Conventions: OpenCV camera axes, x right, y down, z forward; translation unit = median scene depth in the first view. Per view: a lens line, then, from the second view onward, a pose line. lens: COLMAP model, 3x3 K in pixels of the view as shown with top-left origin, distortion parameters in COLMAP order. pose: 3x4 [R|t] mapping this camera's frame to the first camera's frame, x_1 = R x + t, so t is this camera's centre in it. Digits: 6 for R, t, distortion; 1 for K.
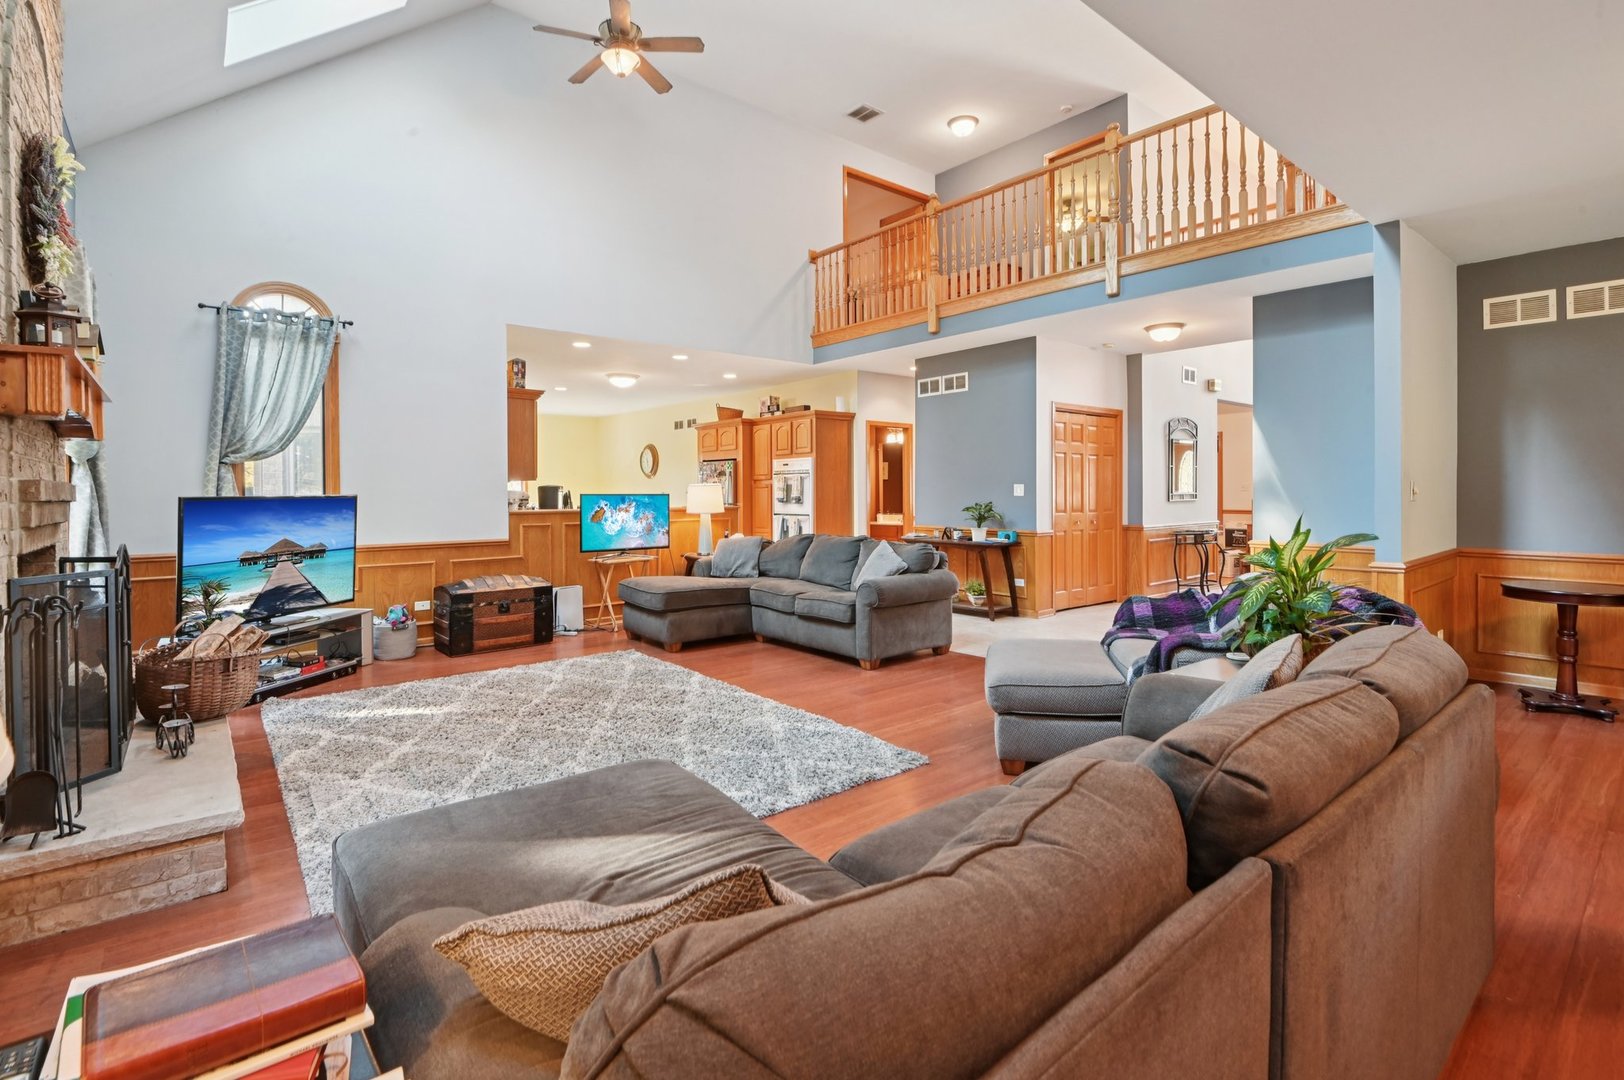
lens RADIAL K [[750.1, 0, 799.3], [0, 750.1, 491.4], [0, 0, 1]] dist [-0.008767, -0.007043]
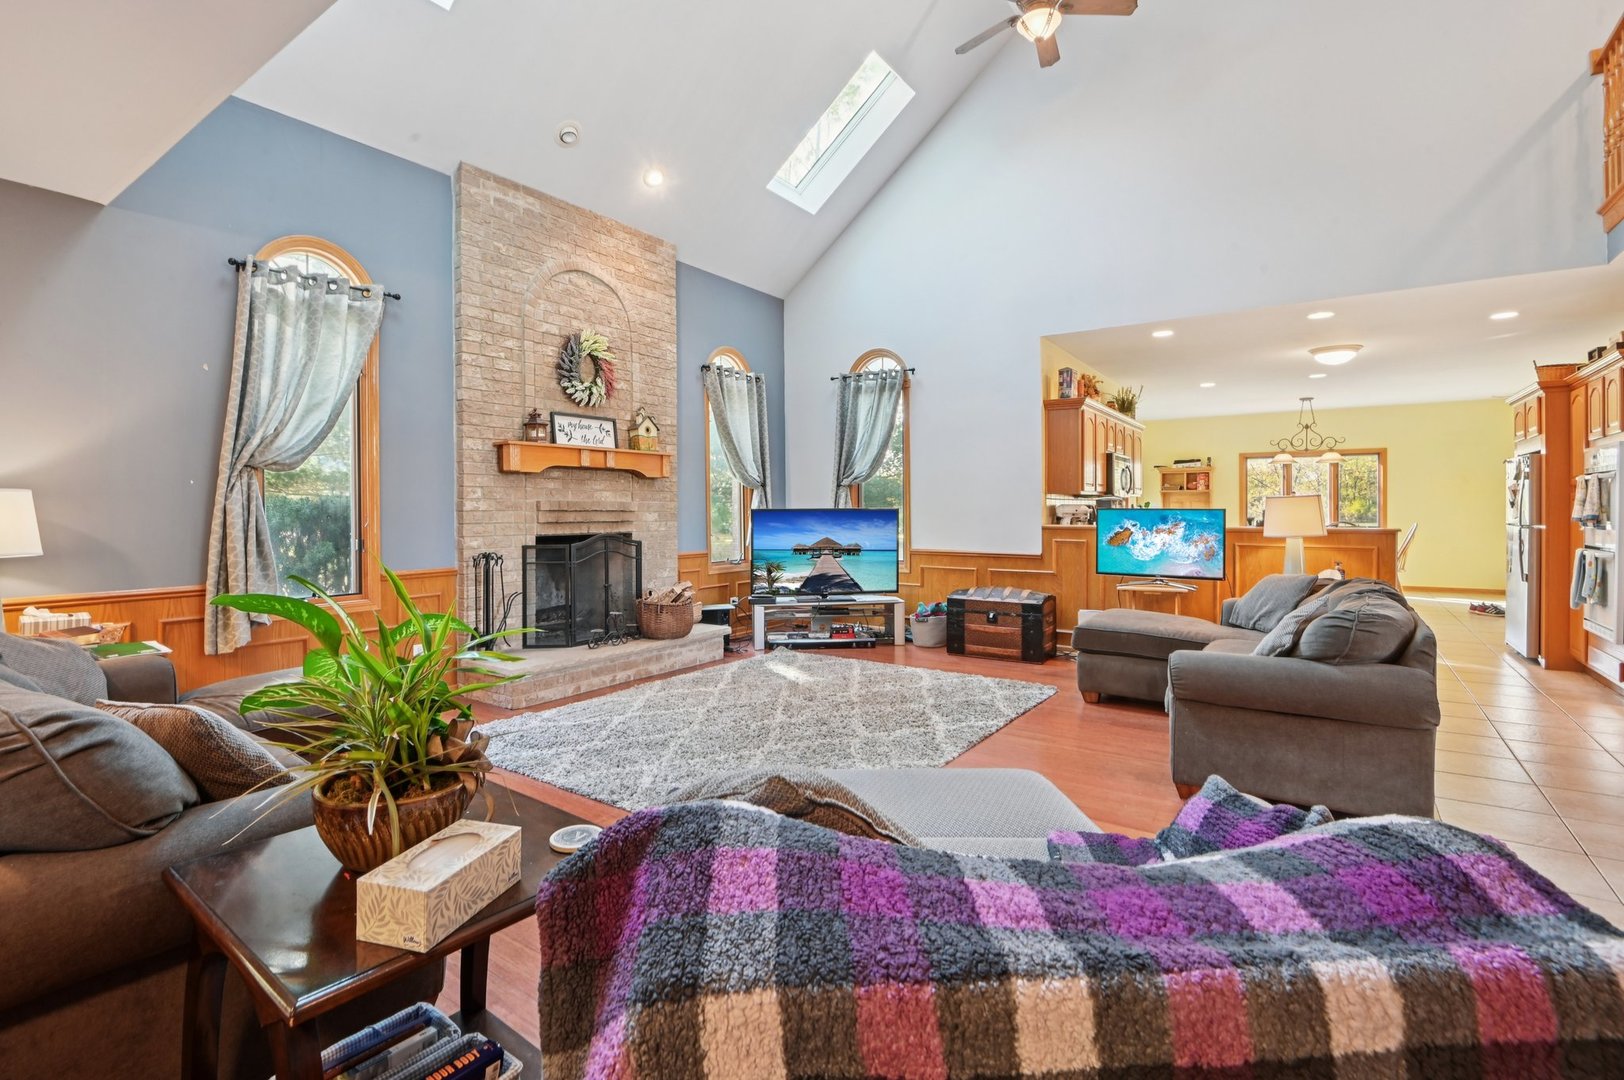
lens RADIAL K [[750.1, 0, 798.5], [0, 750.1, 510.8], [0, 0, 1]] dist [-0.008767, -0.007043]
pose [[0.268482, 0.009095, -0.963242, 0.453850], [0.000169, 0.999955, 0.009489, -0.002236], [0.963285, -0.002710, 0.268469, 0.402460]]
